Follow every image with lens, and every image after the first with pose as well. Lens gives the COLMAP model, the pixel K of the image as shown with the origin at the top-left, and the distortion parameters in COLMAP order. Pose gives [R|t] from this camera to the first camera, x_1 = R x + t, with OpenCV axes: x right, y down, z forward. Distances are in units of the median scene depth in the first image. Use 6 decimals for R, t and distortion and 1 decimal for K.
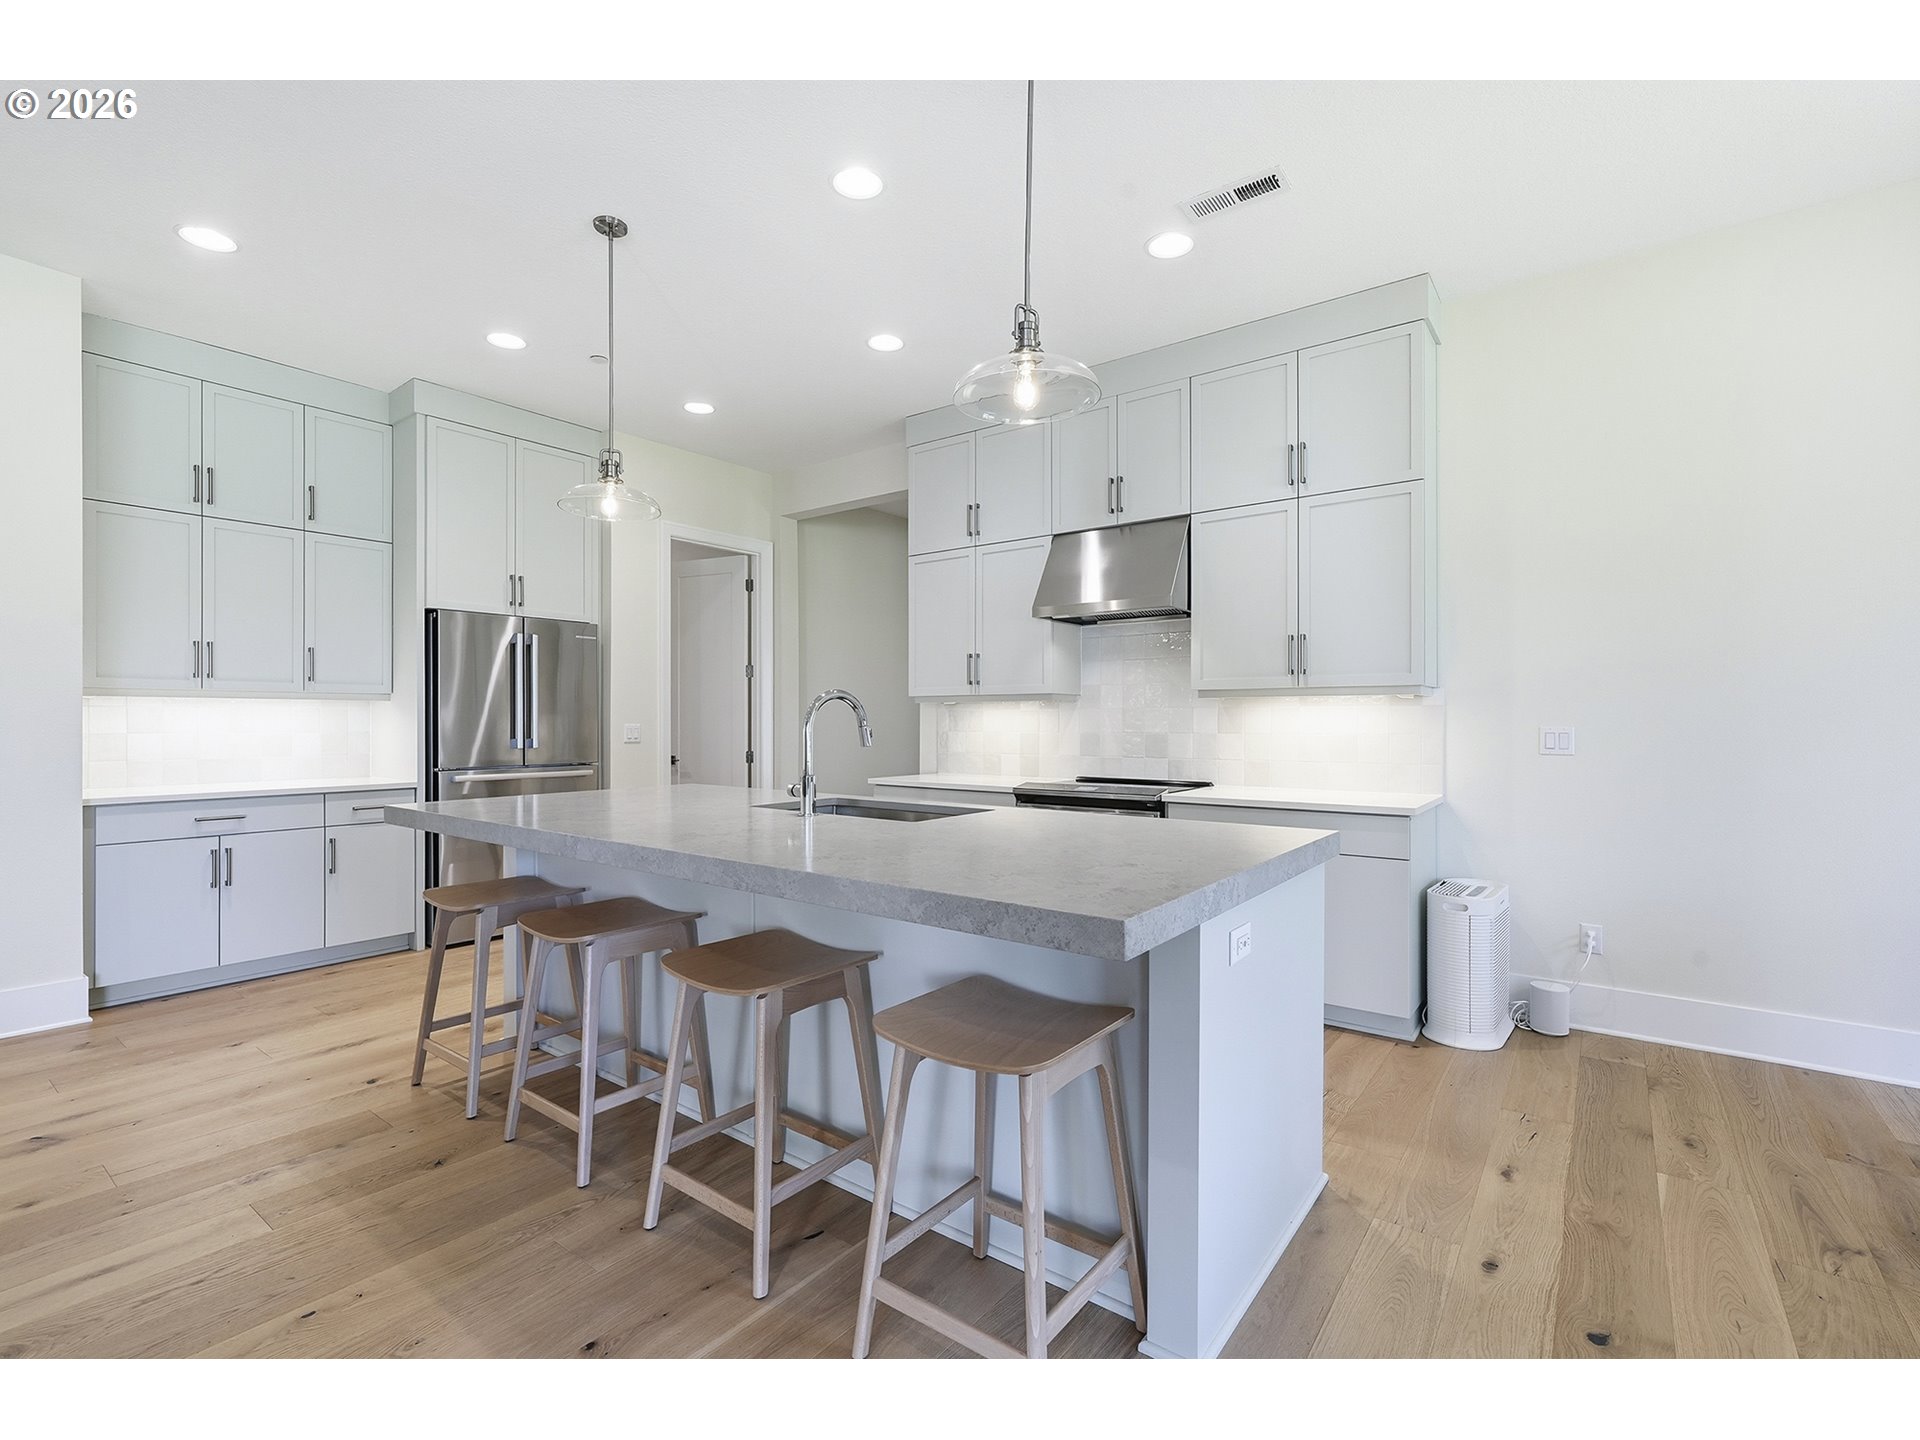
lens RADIAL K [[861.9, 0, 966.9], [0, 861.9, 723.9], [0, 0, 1]] dist [-0.002222, 0.002186]
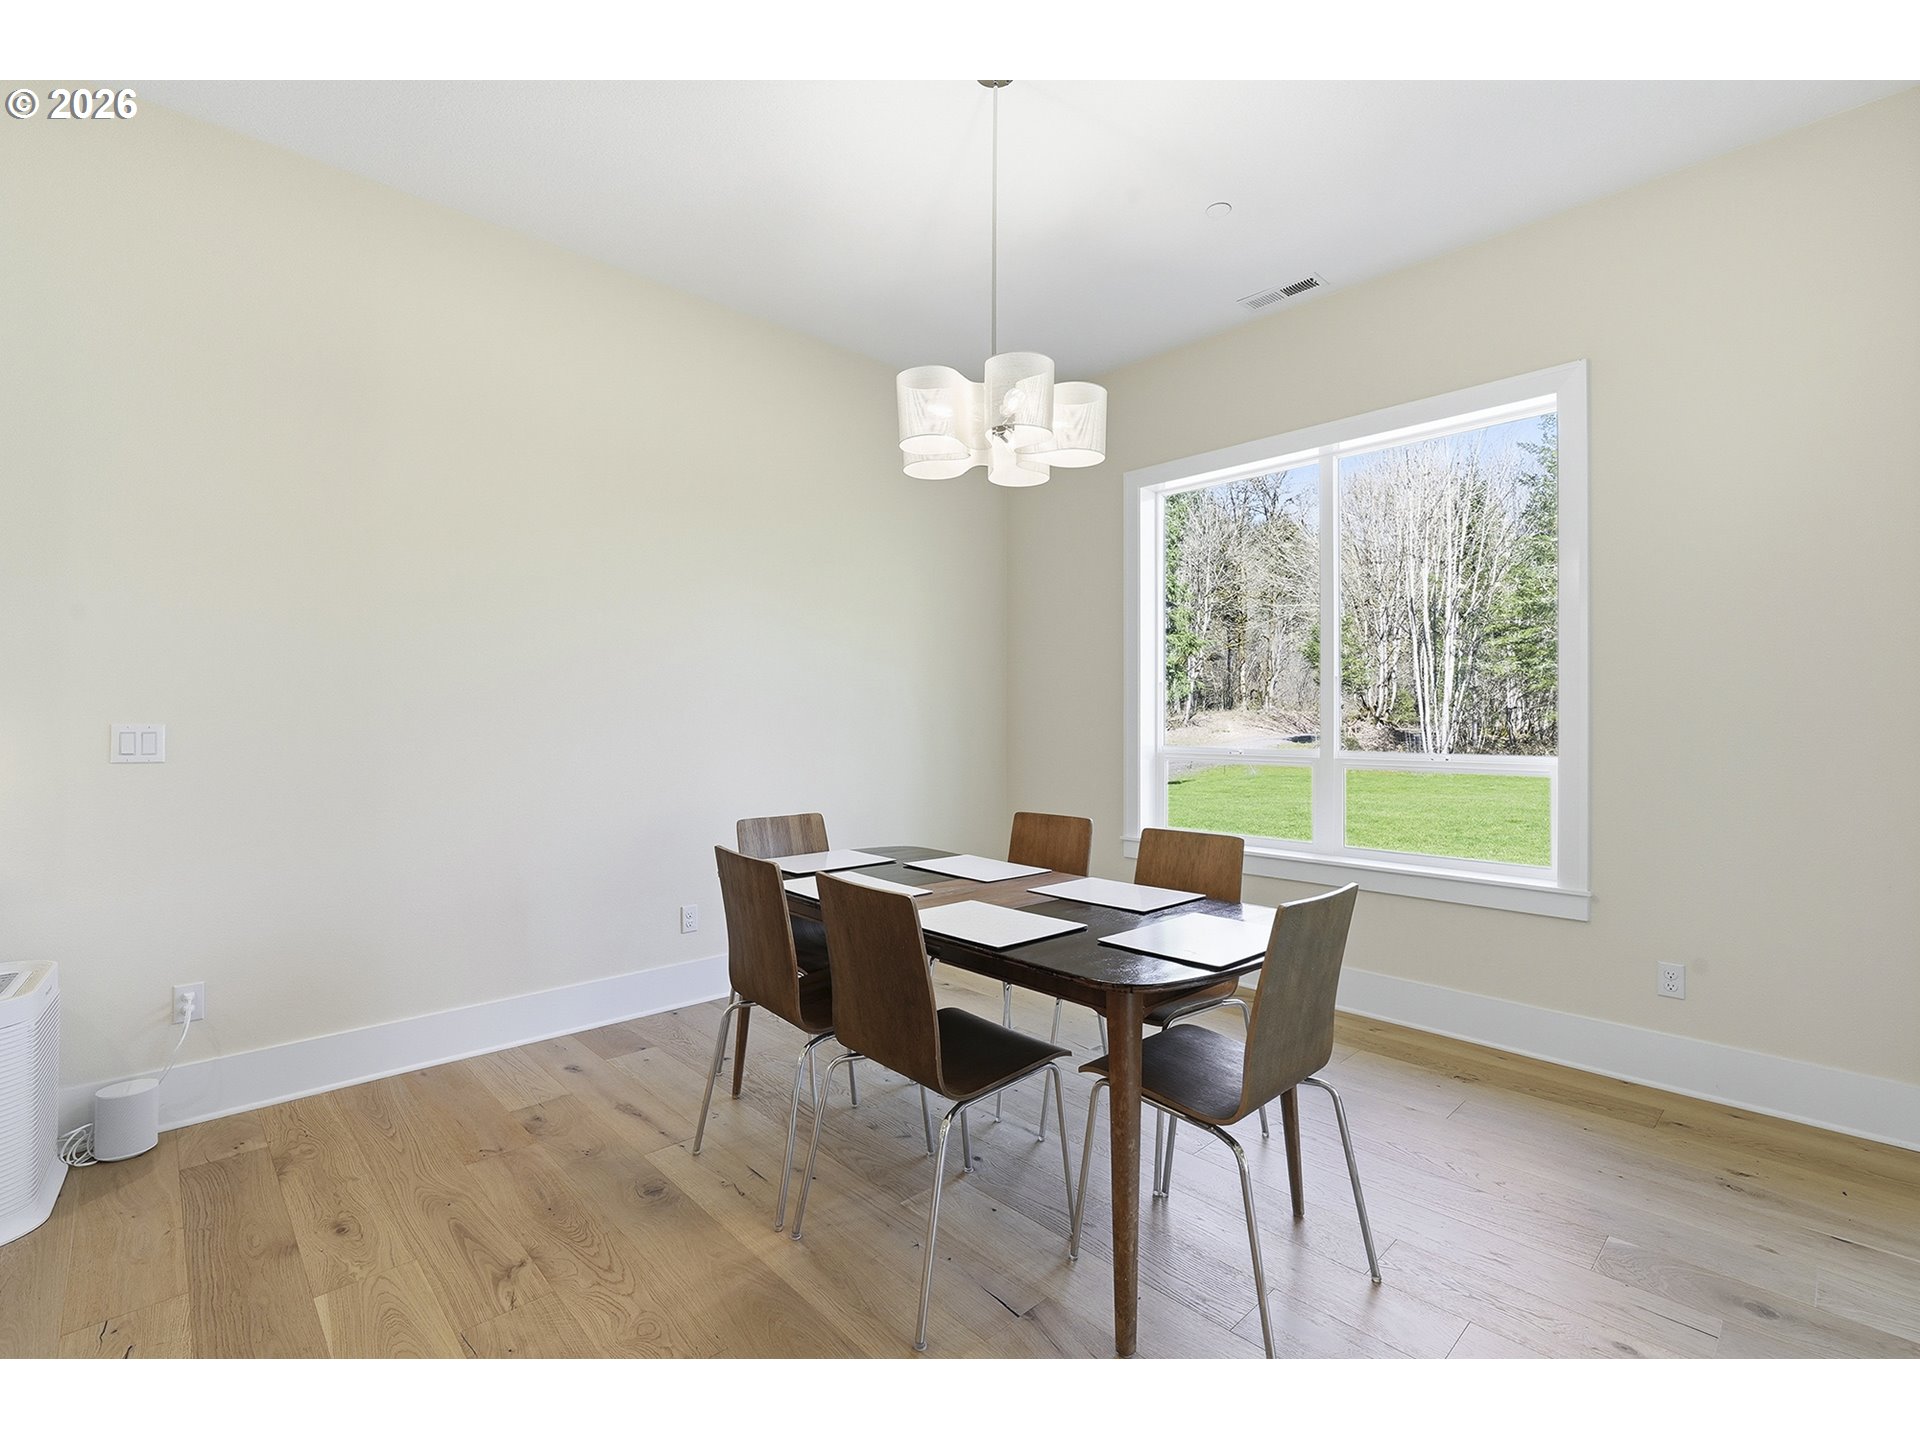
lens RADIAL K [[861.9, 0, 953.4], [0, 861.9, 720.6], [0, 0, 1]] dist [-0.002222, 0.002186]
pose [[0.174337, 0.004757, 0.984675, 0.103306], [-0.002597, 0.999987, -0.004371, 0.002036], [-0.984683, -0.001795, 0.174347, 0.228741]]
